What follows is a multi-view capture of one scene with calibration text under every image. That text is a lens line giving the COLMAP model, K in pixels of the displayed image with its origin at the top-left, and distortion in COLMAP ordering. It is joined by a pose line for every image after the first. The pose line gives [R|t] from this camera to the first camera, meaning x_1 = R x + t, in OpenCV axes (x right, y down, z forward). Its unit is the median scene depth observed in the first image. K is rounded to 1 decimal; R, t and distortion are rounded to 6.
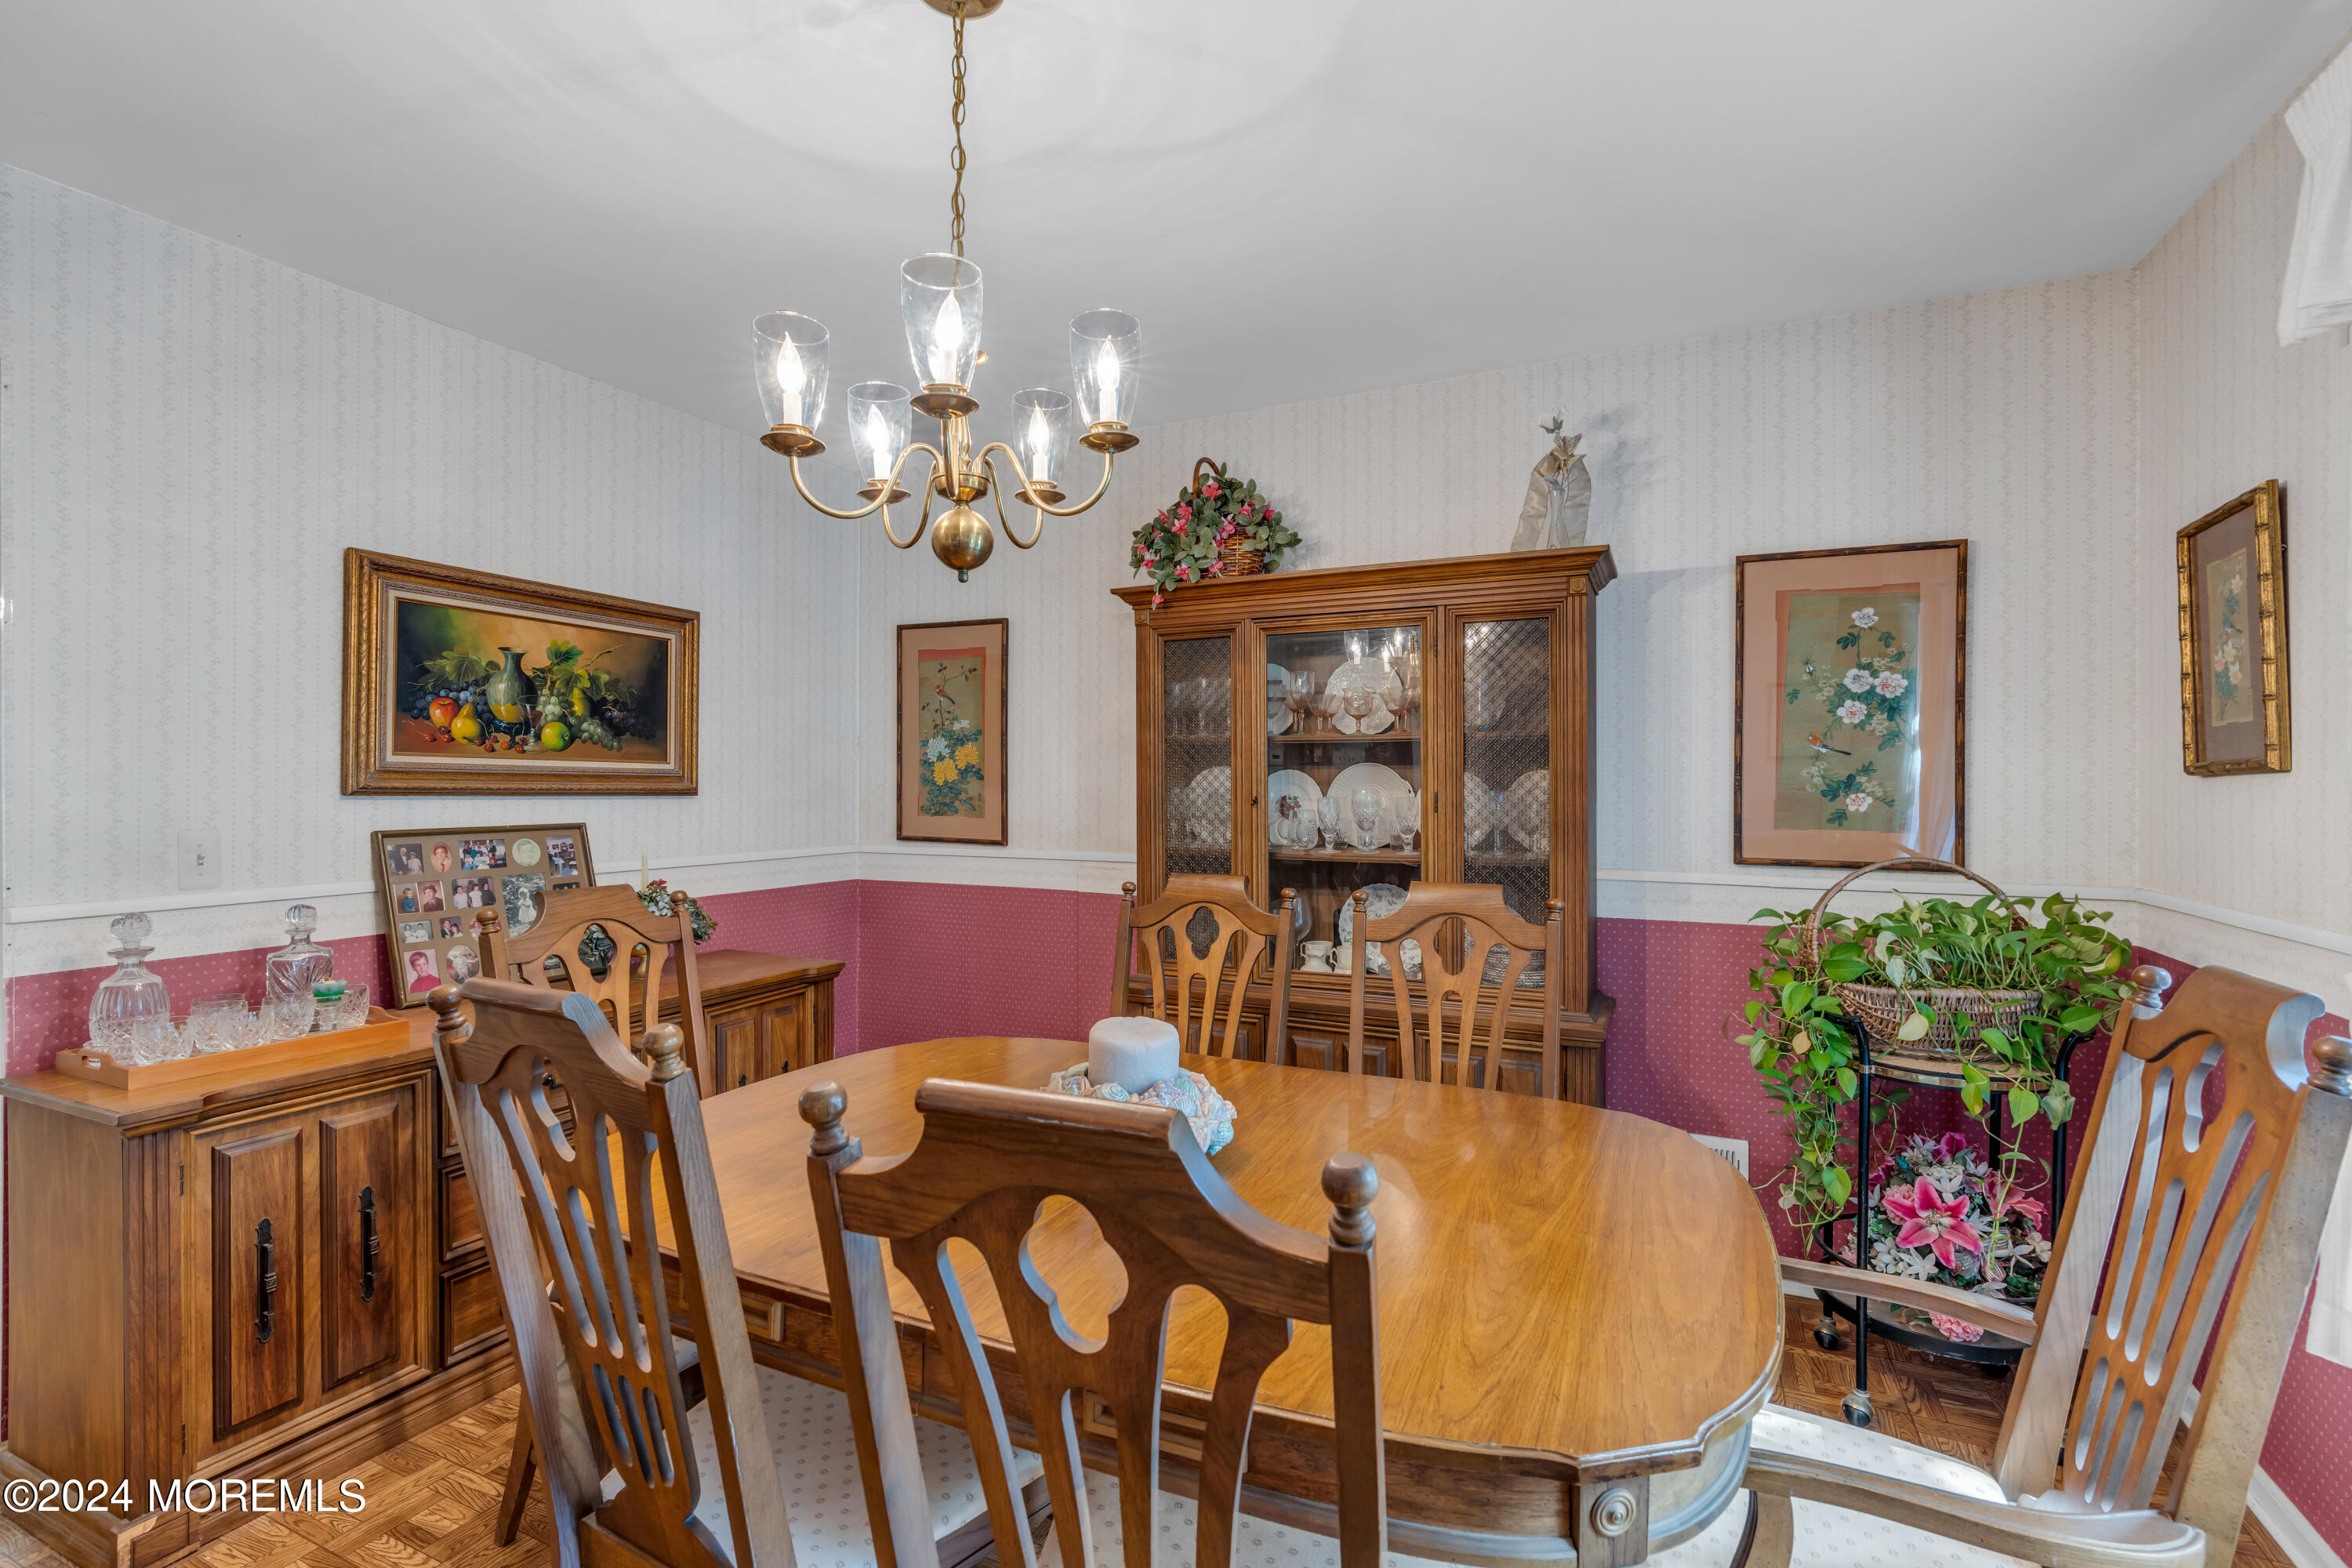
lens RADIAL K [[1075.5, 0, 1185.1], [0, 1075.5, 781.5], [0, 0, 1]] dist [-0.000539, -0.000402]
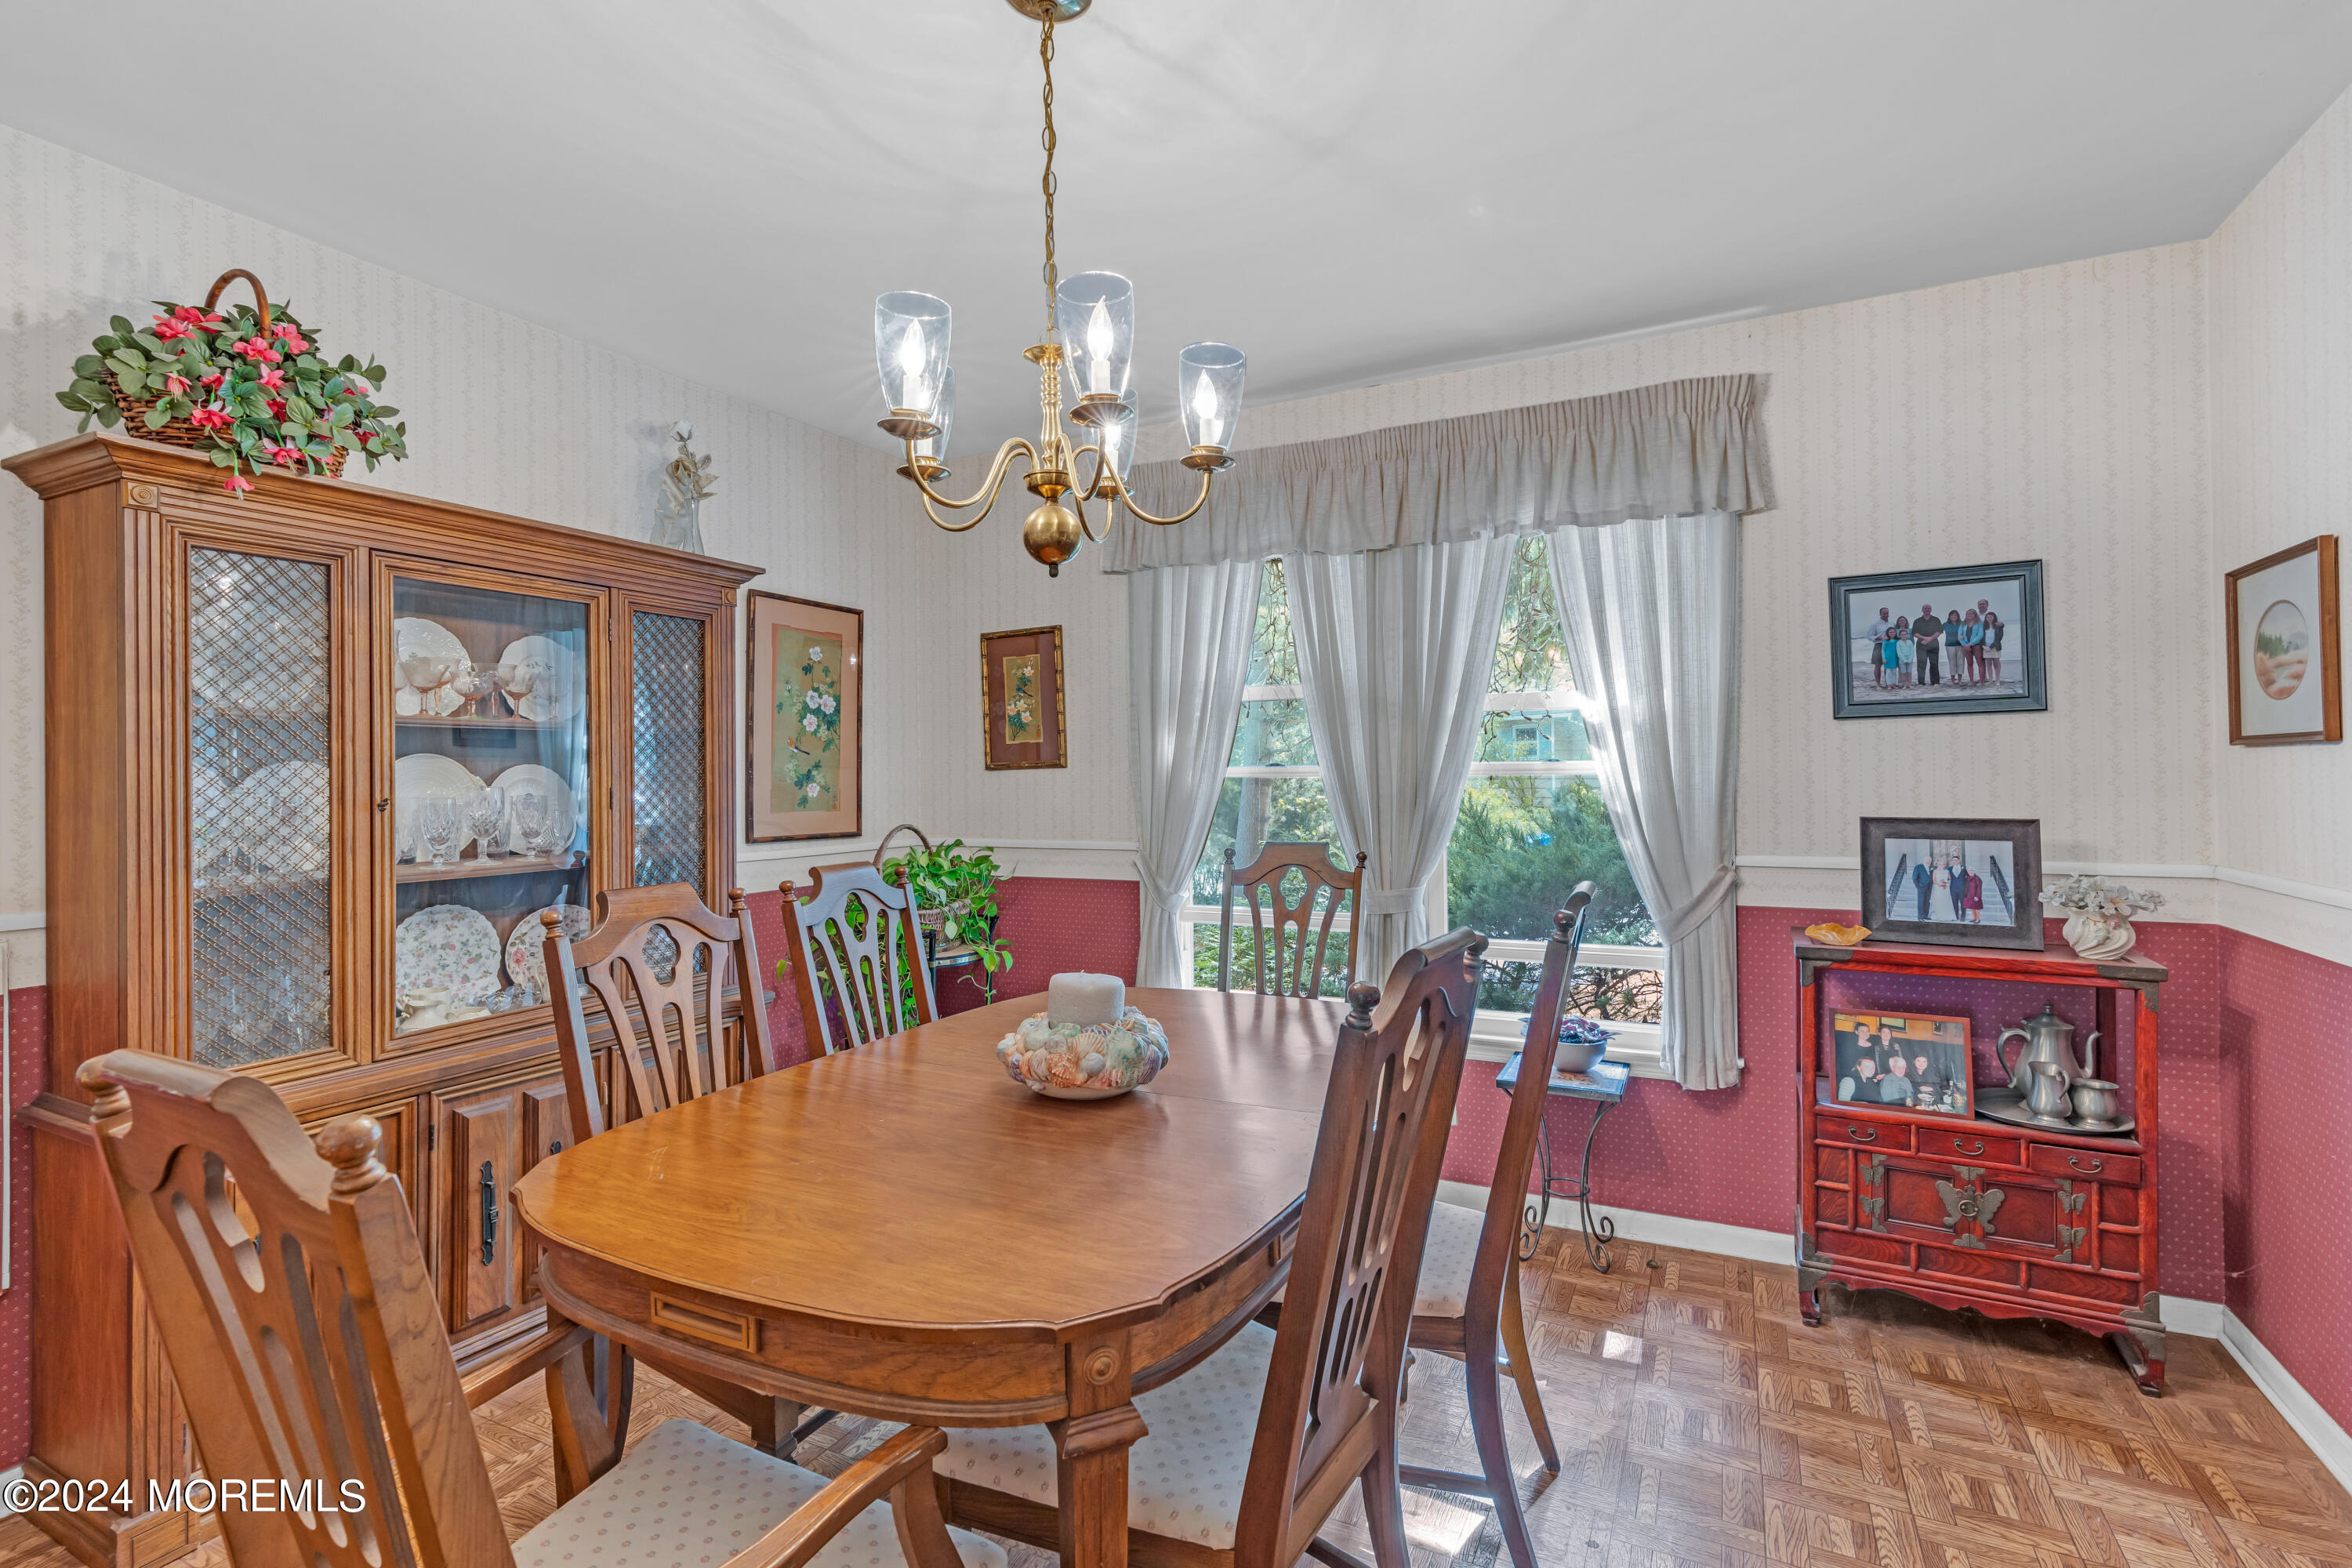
lens RADIAL K [[1075.5, 0, 1185.1], [0, 1075.5, 781.5], [0, 0, 1]] dist [-0.000539, -0.000402]
pose [[0.021369, -0.006840, 0.999748, -0.716776], [0.010407, 0.999924, 0.006619, 0.004771], [-0.999717, 0.010263, 0.021439, 0.506695]]
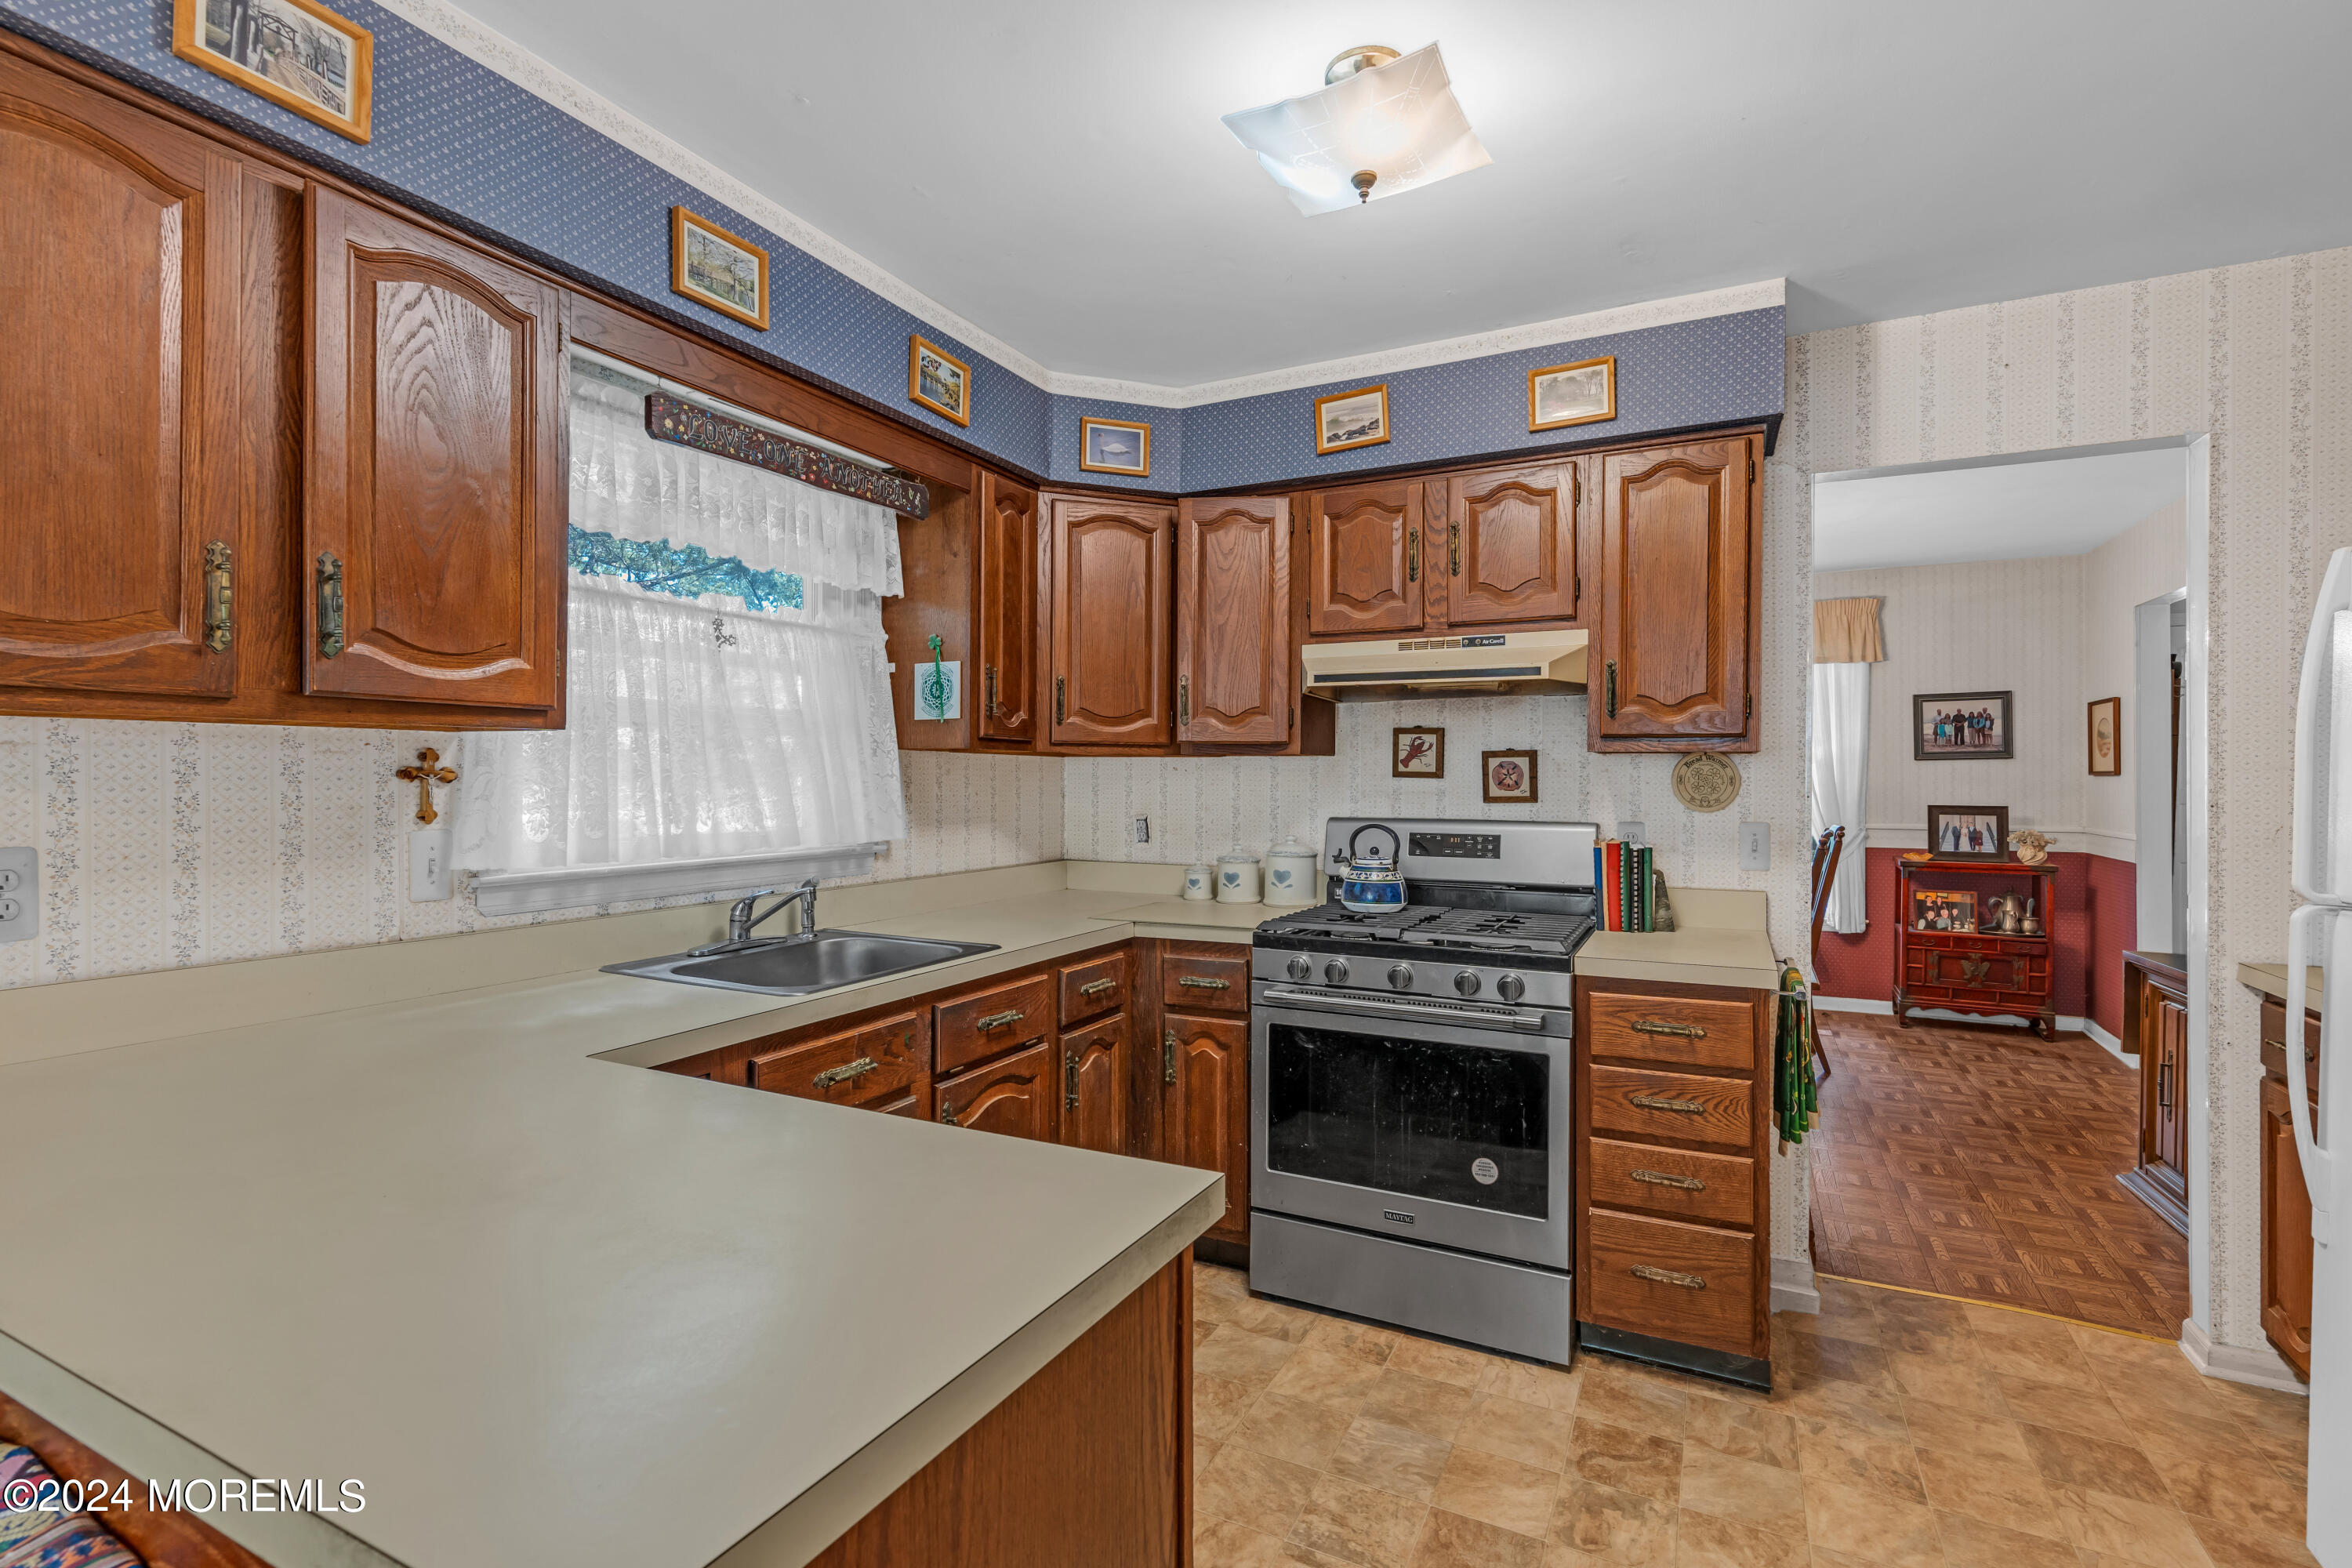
lens RADIAL K [[1075.5, 0, 1185.1], [0, 1075.5, 781.5], [0, 0, 1]] dist [-0.000539, -0.000402]
pose [[0.031677, 0.001534, 0.999497, -1.272068], [-0.005948, 0.999981, -0.001347, 0.009226], [-0.999480, -0.005902, 0.031685, 0.886145]]
